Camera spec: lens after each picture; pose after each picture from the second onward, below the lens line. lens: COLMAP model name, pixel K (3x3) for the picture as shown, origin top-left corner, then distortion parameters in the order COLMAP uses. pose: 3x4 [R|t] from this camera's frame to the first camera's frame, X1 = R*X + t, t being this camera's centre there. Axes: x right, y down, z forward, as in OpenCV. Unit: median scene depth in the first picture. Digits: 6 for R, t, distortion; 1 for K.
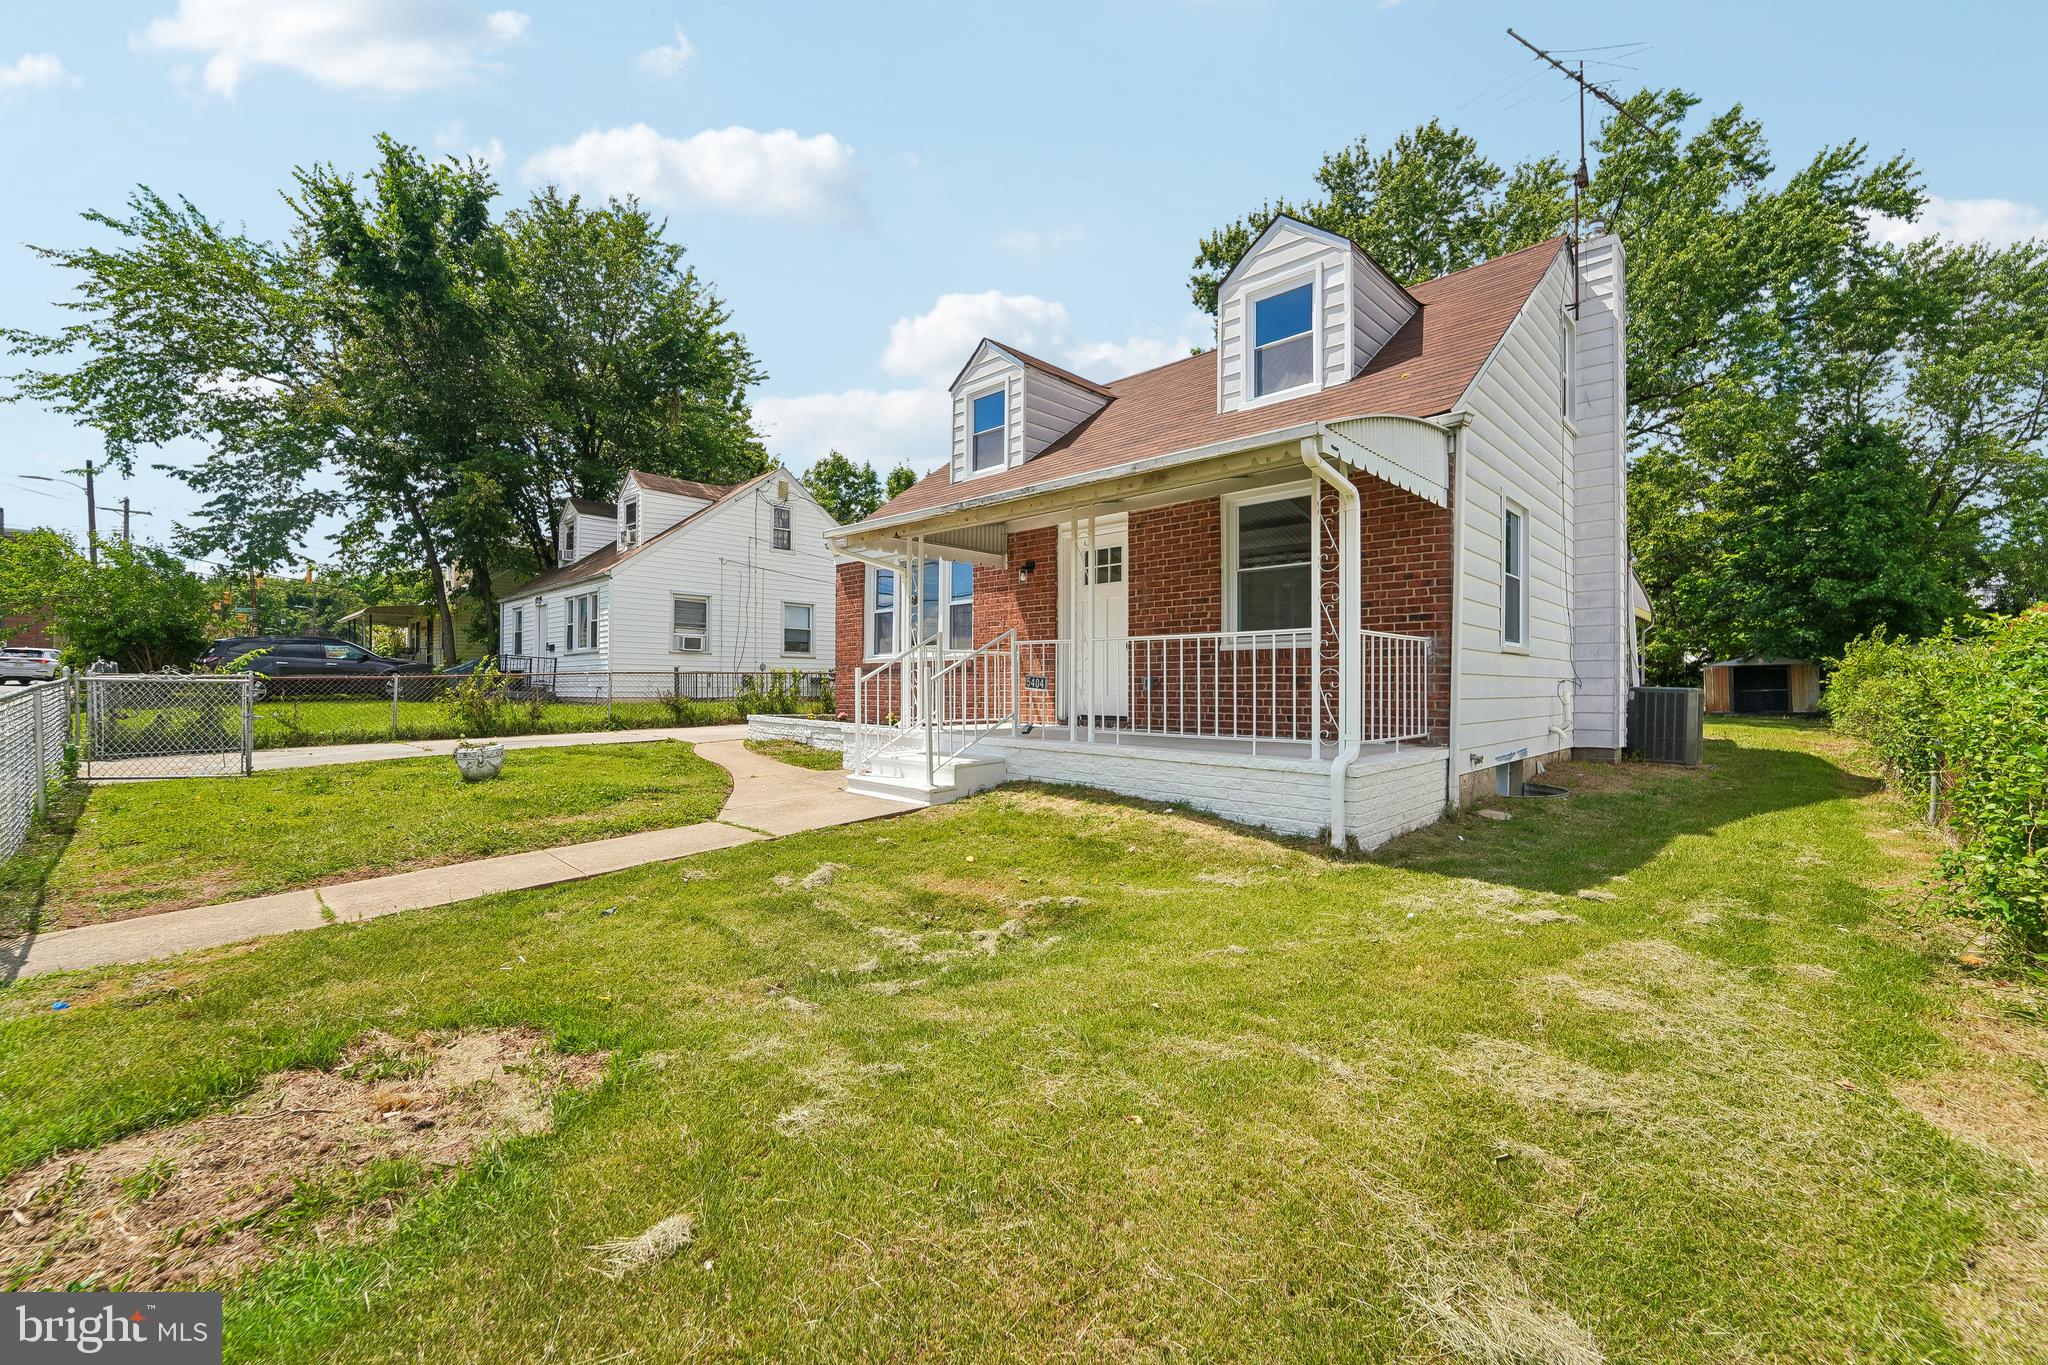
lens RADIAL K [[858.7, 0, 1017.4], [0, 858.7, 677.1], [0, 0, 1]] dist [-0.024418, 0.000633]
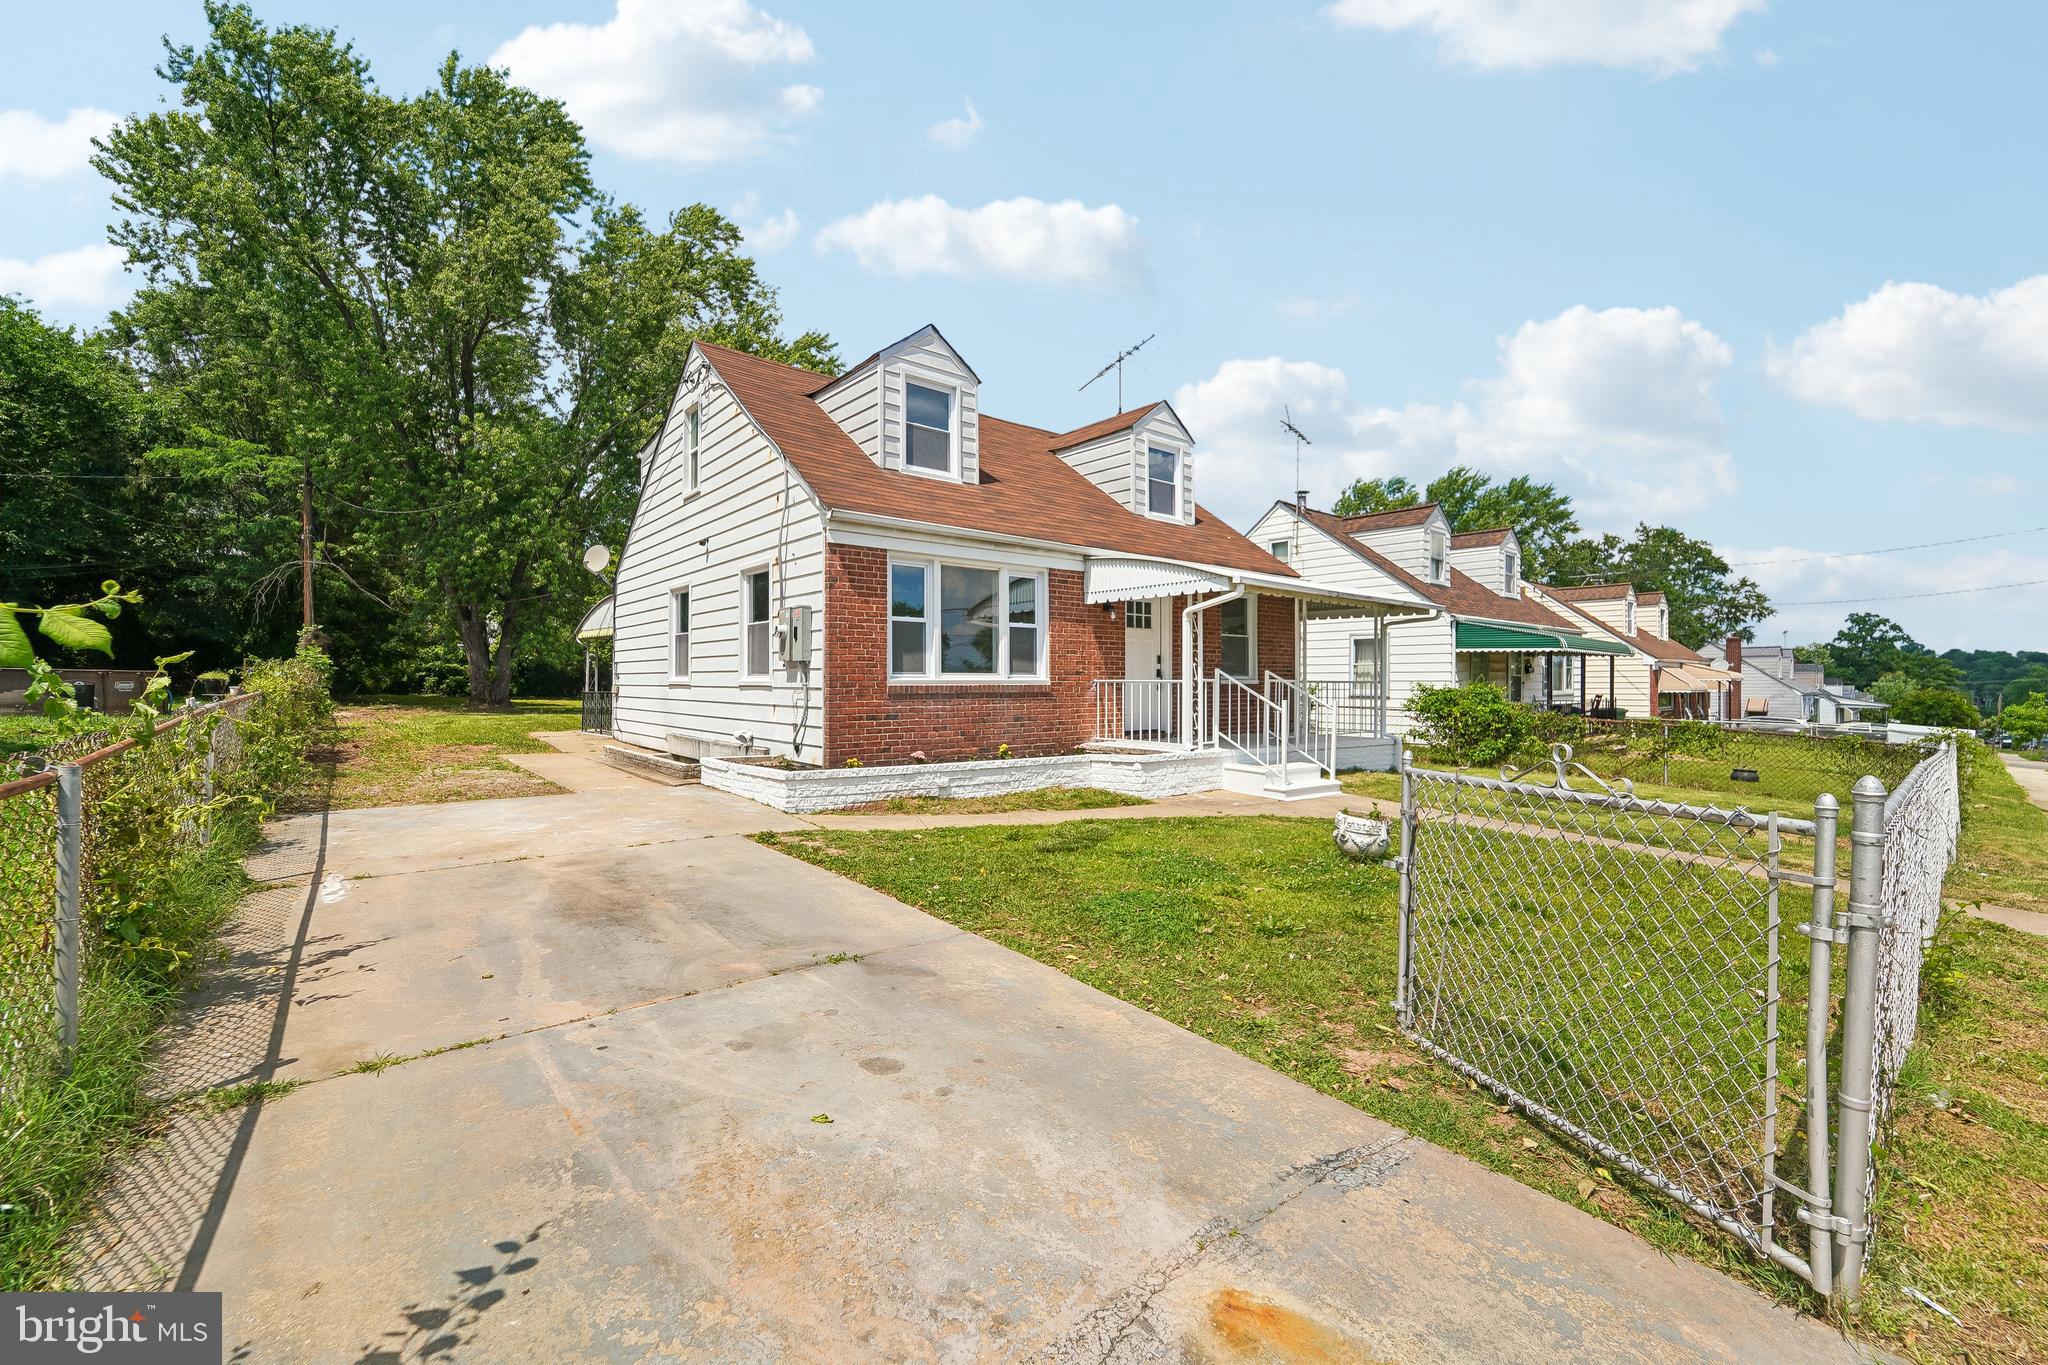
lens RADIAL K [[858.7, 0, 1037.9], [0, 858.7, 683.7], [0, 0, 1]] dist [-0.024418, 0.000633]
pose [[0.078916, -0.005035, 0.996869, -1.222971], [-0.014067, 0.999882, 0.006164, -0.031727], [-0.996782, -0.014509, 0.078836, 1.064059]]
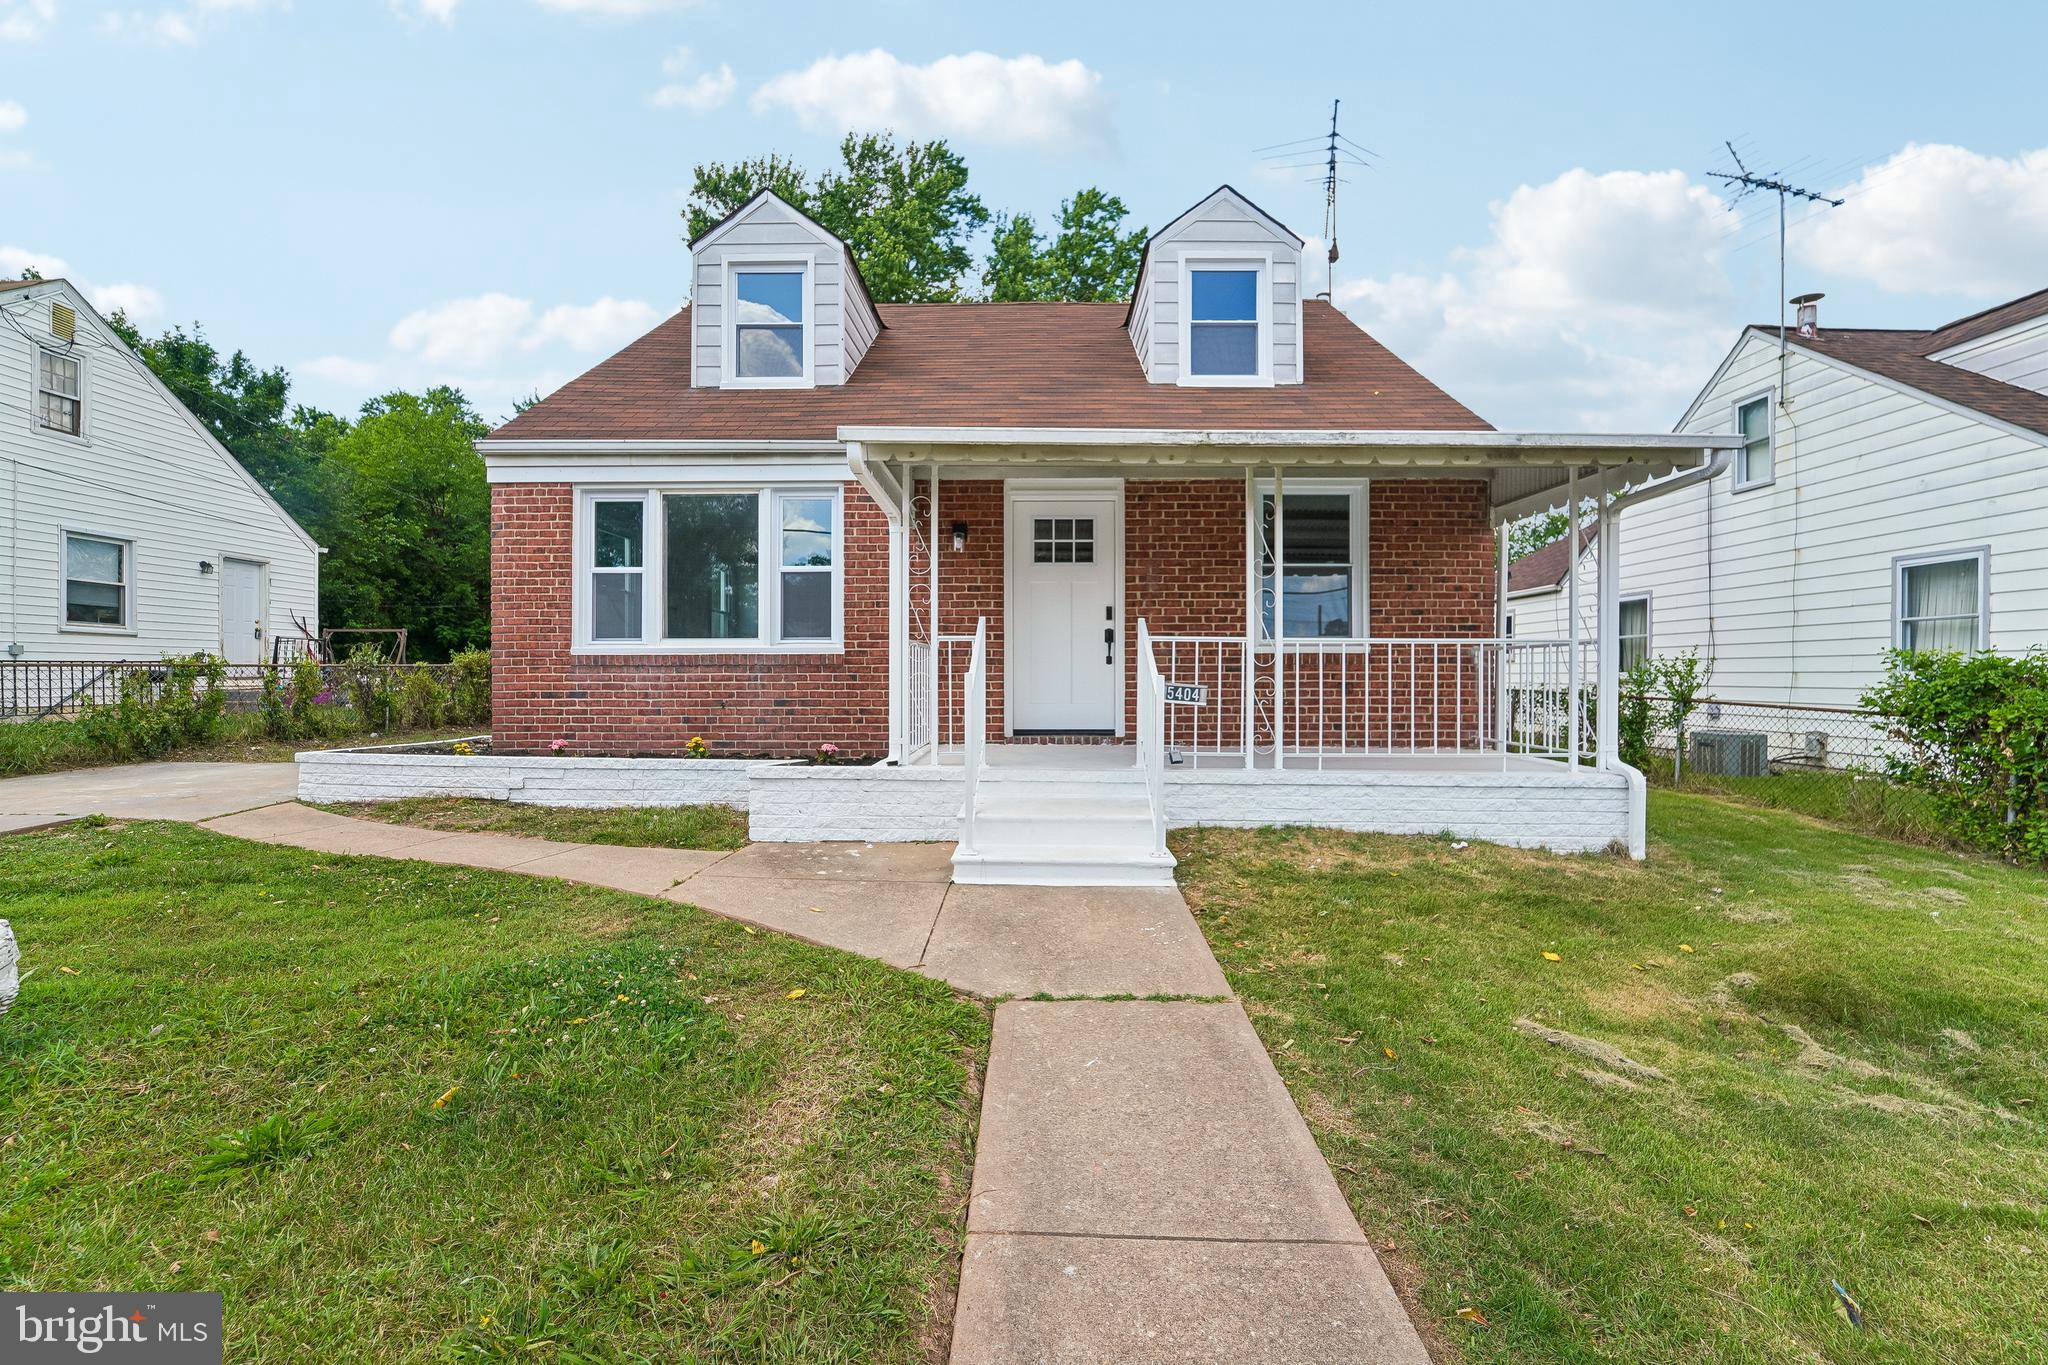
lens RADIAL K [[858.7, 0, 1028.4], [0, 858.7, 677.8], [0, 0, 1]] dist [-0.024418, 0.000633]
pose [[0.716151, -0.002118, 0.697943, -0.483587], [-0.007670, 0.999911, 0.010904, -0.011539], [-0.697904, -0.013162, 0.716071, 0.460809]]
